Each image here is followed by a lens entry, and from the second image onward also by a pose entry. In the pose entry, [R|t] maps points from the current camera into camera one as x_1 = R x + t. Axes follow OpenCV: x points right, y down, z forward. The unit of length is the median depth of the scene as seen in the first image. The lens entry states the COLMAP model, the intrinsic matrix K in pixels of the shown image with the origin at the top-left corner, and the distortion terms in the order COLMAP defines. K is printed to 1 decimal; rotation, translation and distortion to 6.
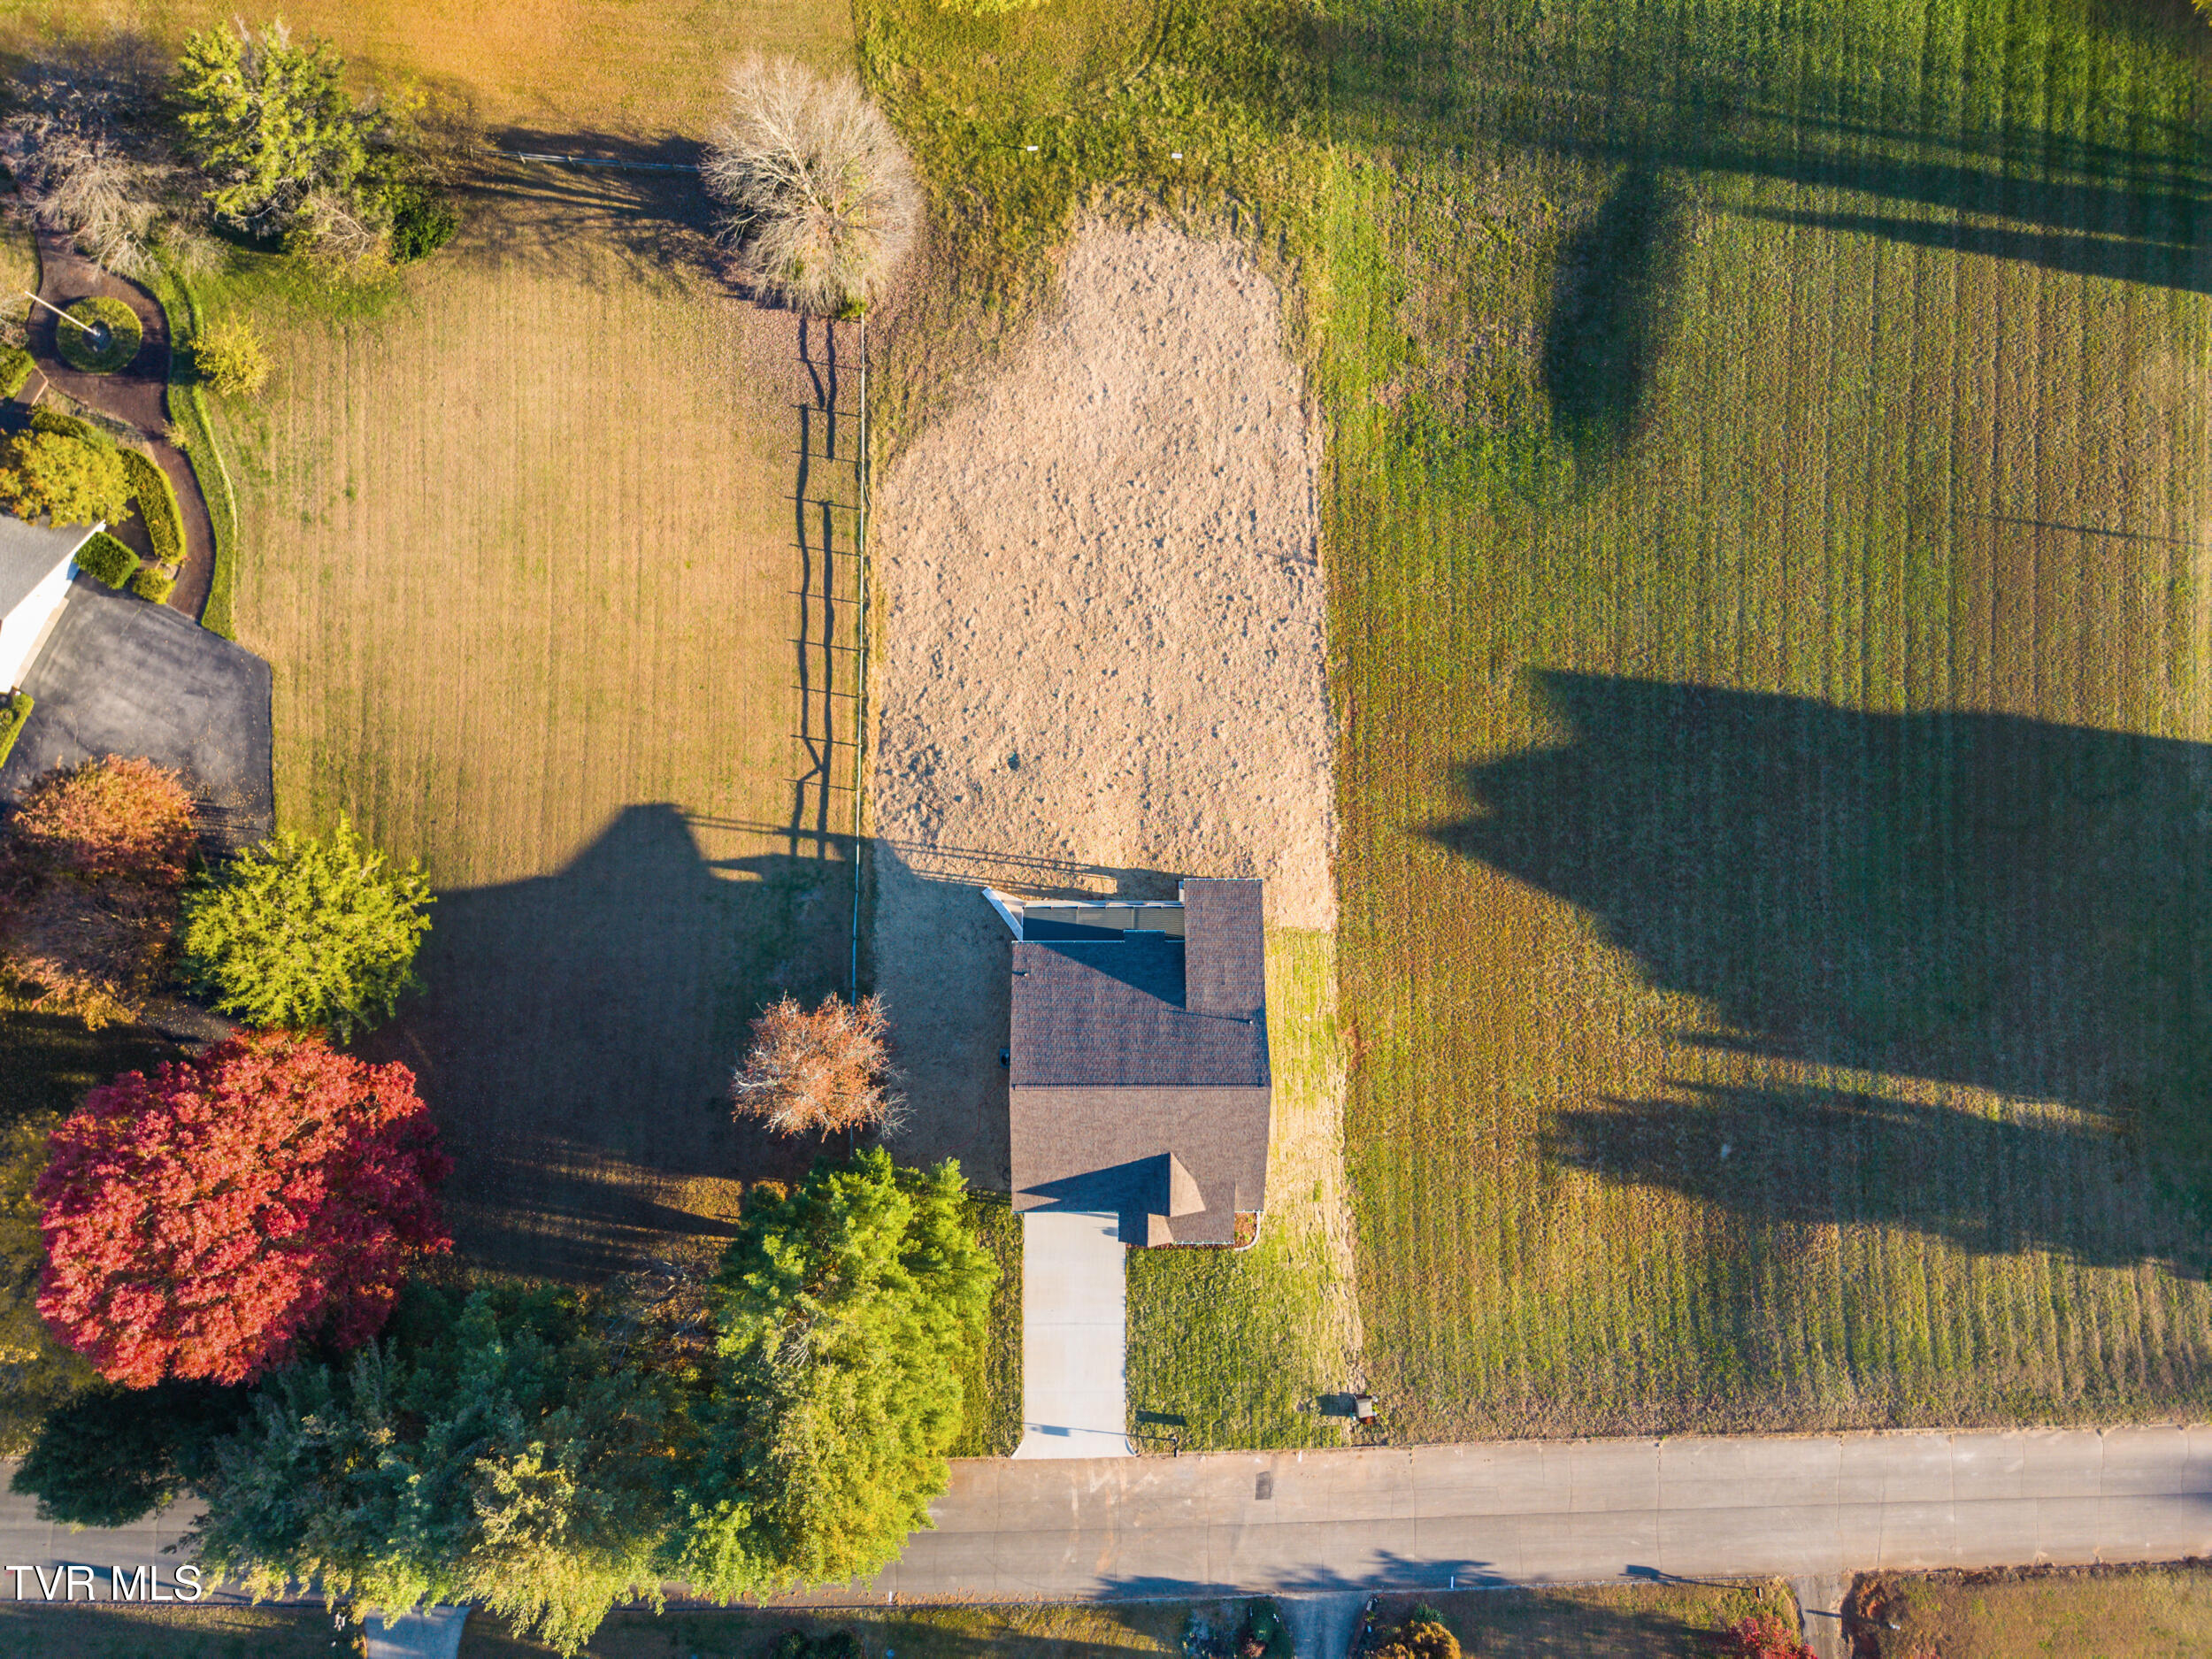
lens RADIAL K [[1498.1, 0, 1106.0], [0, 1498.1, 829.5], [0, 0, 1]] dist [0.059565, -0.091102]
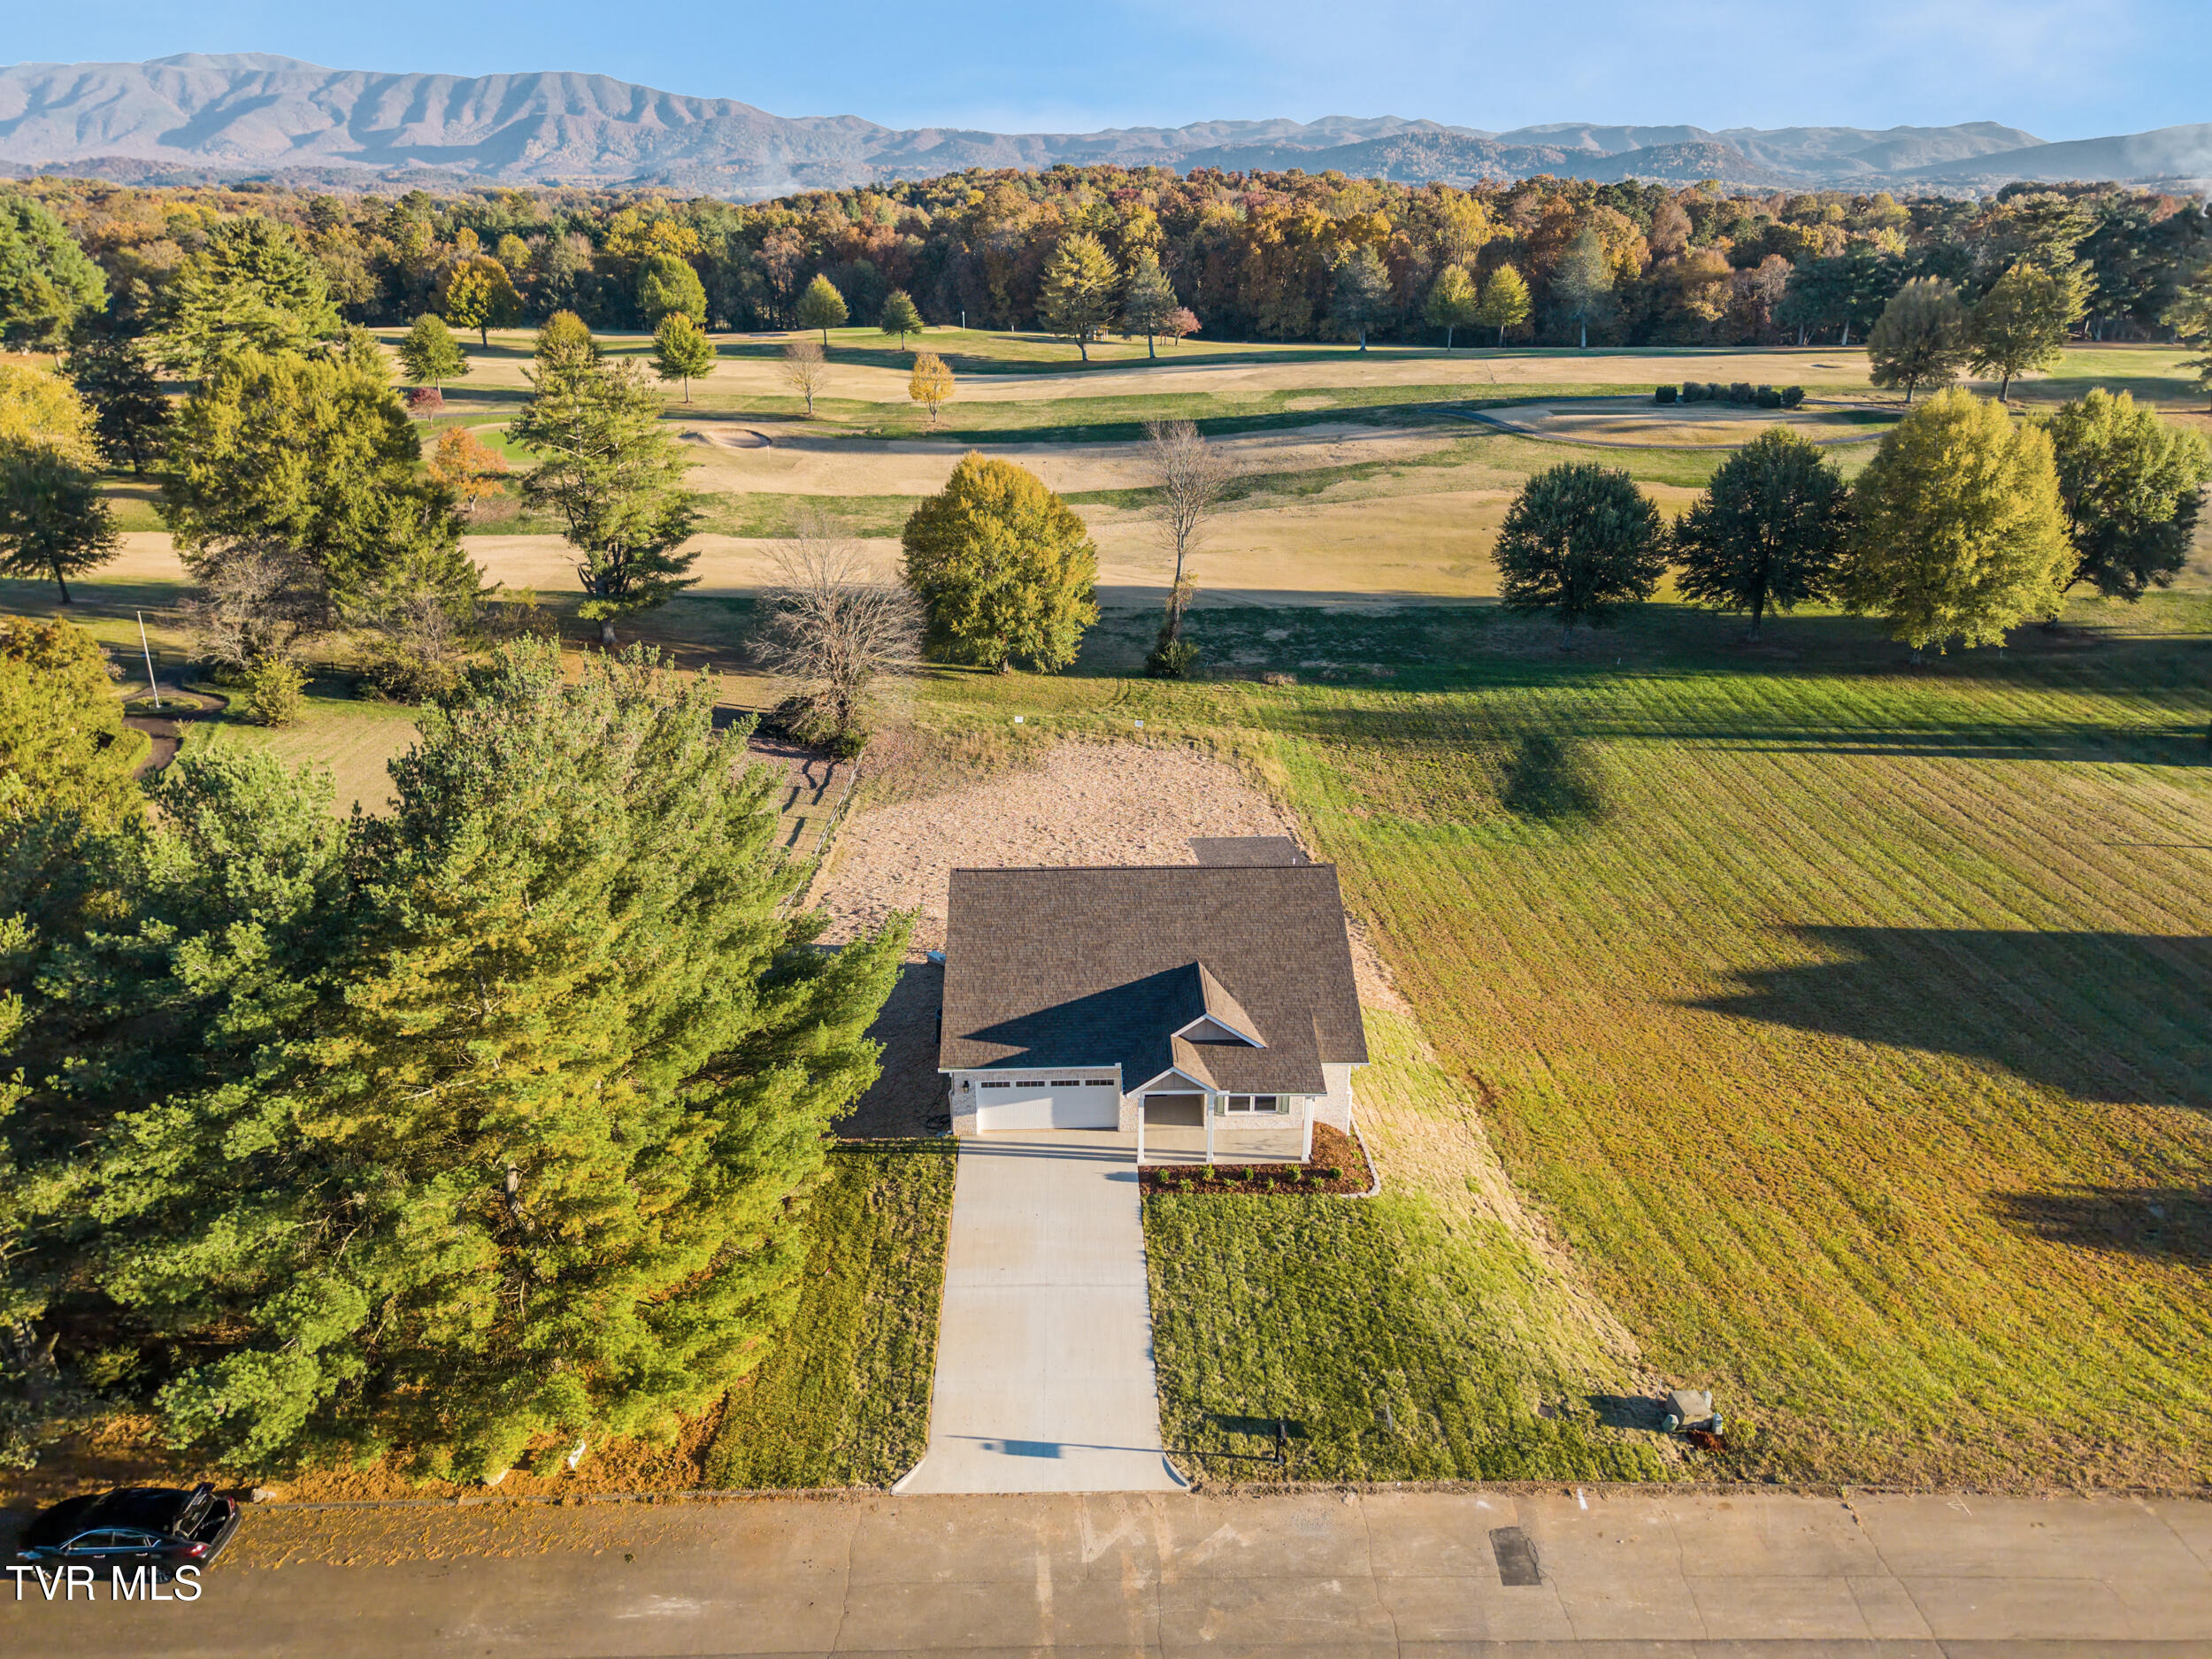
lens RADIAL K [[1498.1, 0, 1106.0], [0, 1498.1, 829.5], [0, 0, 1]] dist [0.059565, -0.091102]
pose [[0.999357, -0.028457, 0.021820, -0.007472], [0.031154, 0.387694, -0.921261, 0.729098], [0.017757, 0.921349, 0.388331, 0.665452]]
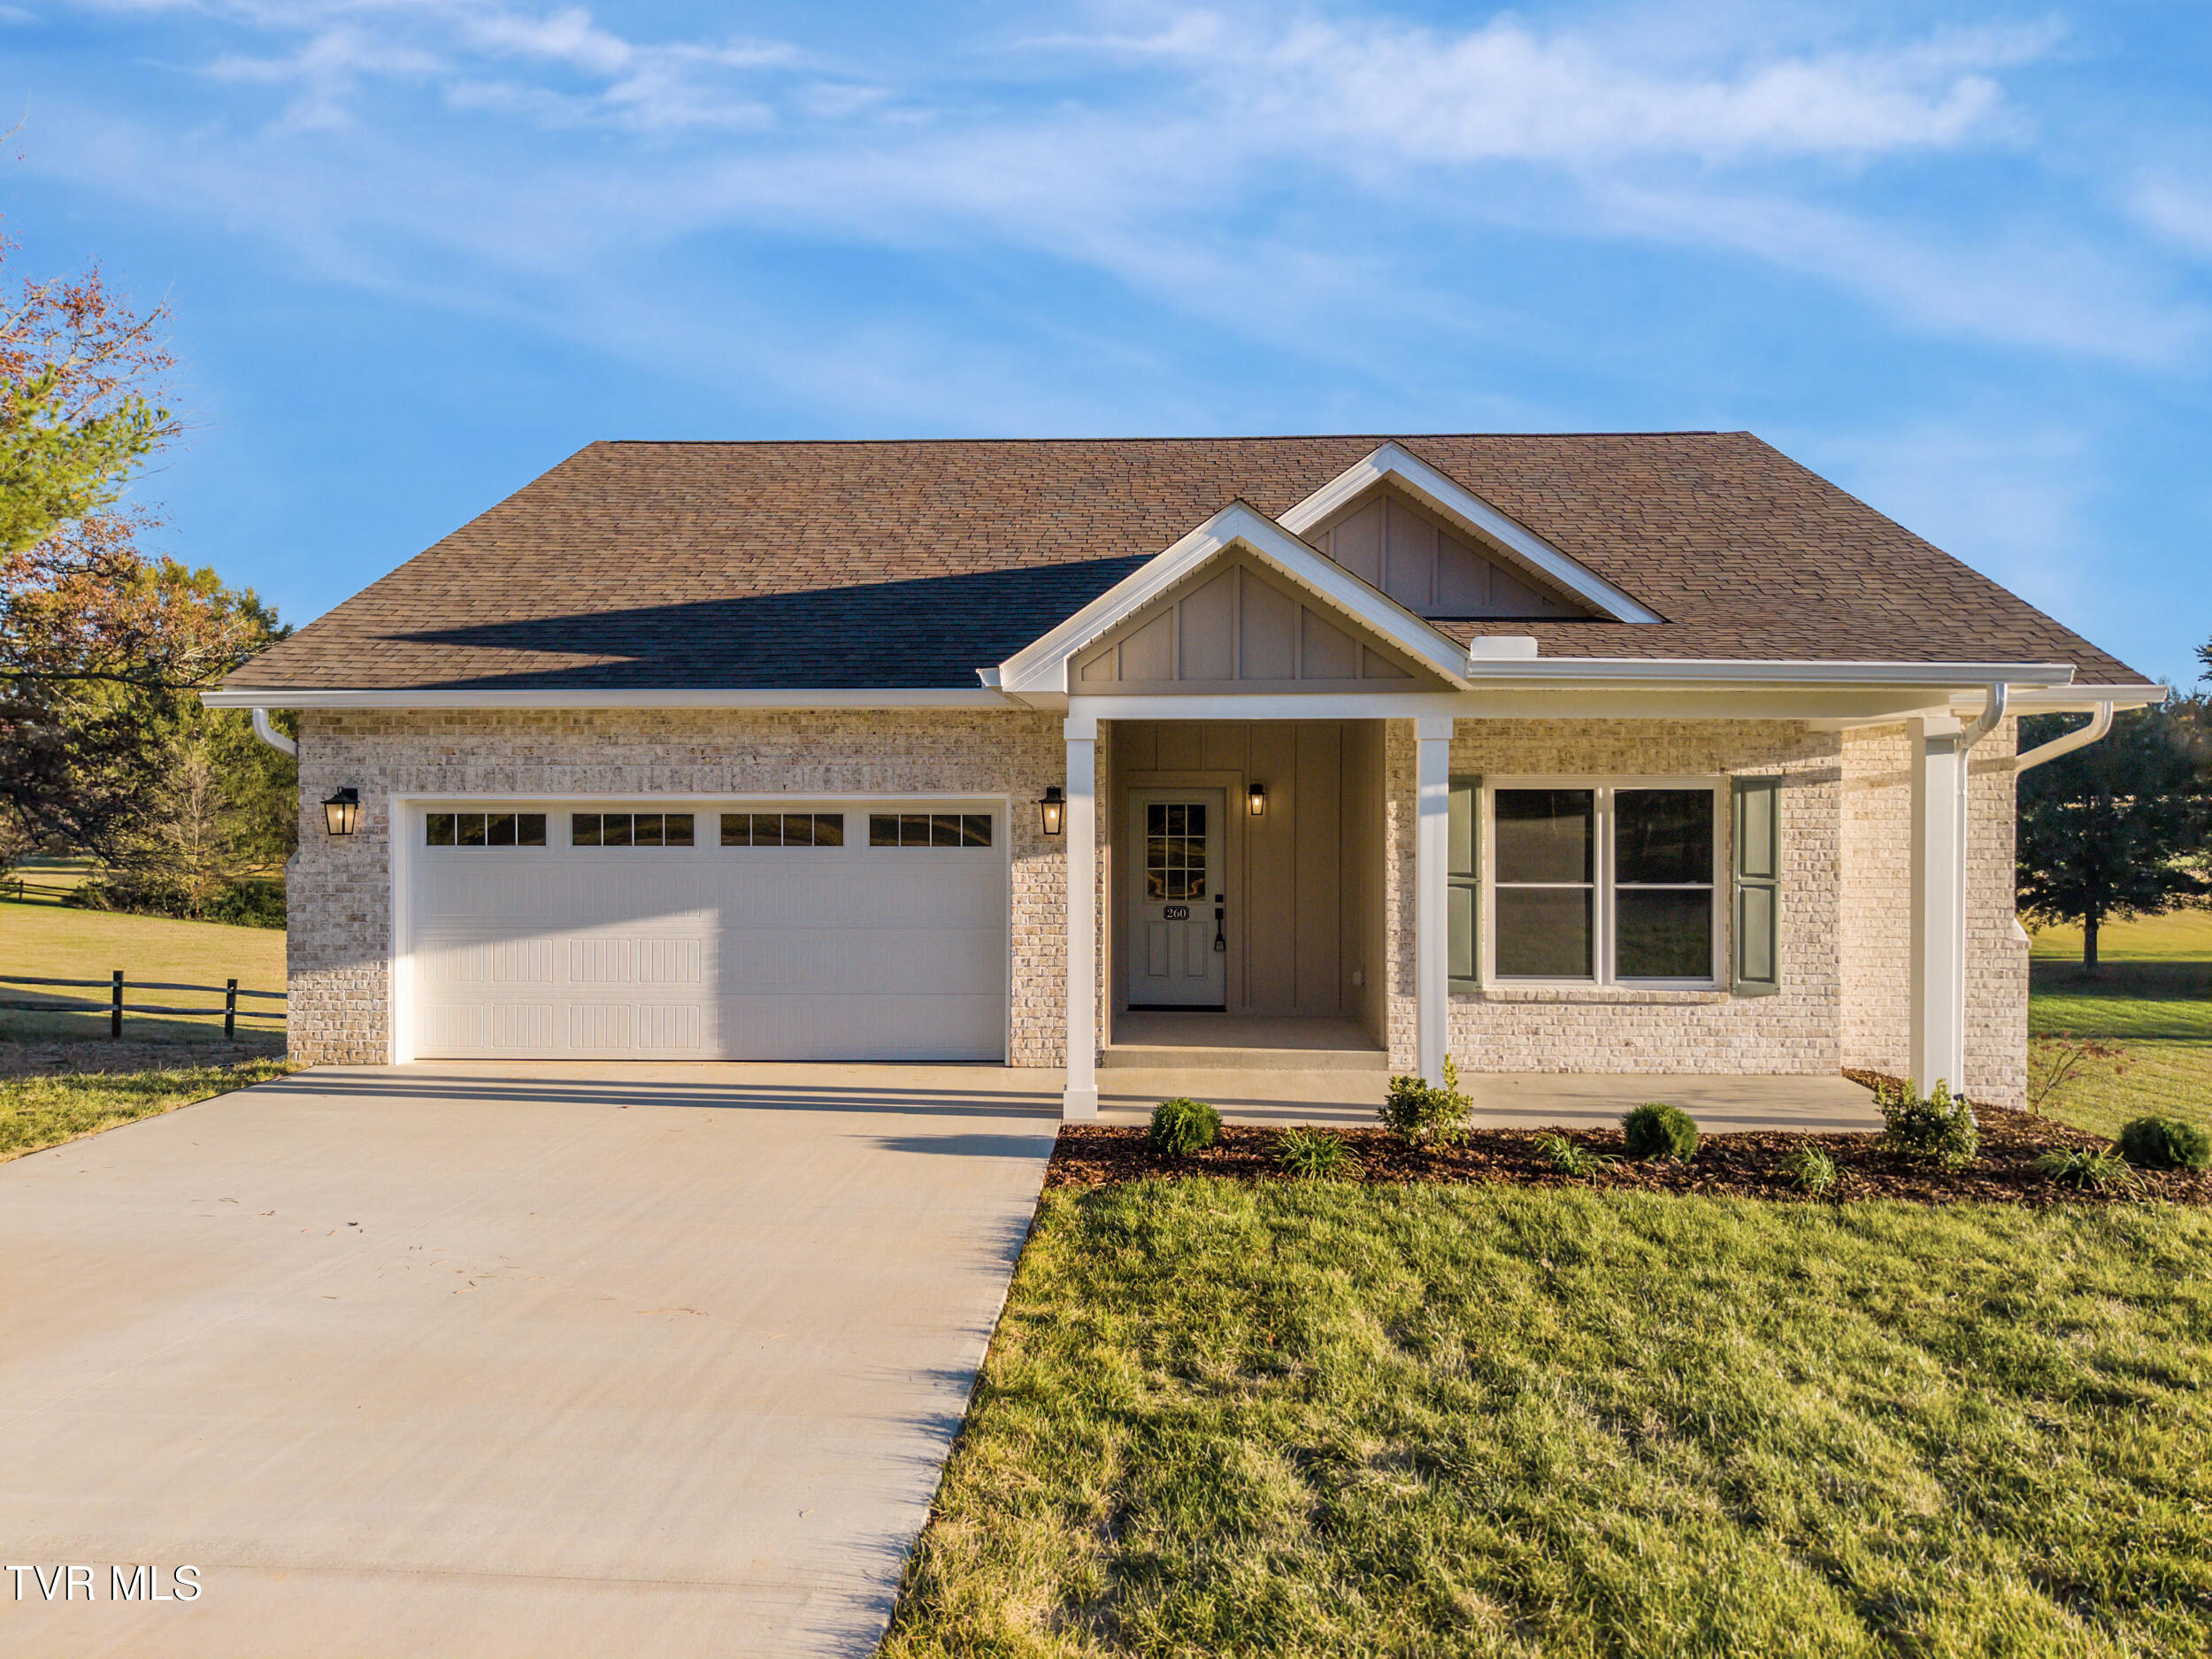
lens RADIAL K [[1498.1, 0, 1106.0], [0, 1498.1, 829.5], [0, 0, 1]] dist [0.059565, -0.091102]
pose [[0.999210, -0.012641, -0.037678, 0.020593], [-0.037663, 0.001373, -0.999290, 0.370386], [0.012684, 0.999919, 0.000895, 0.977565]]
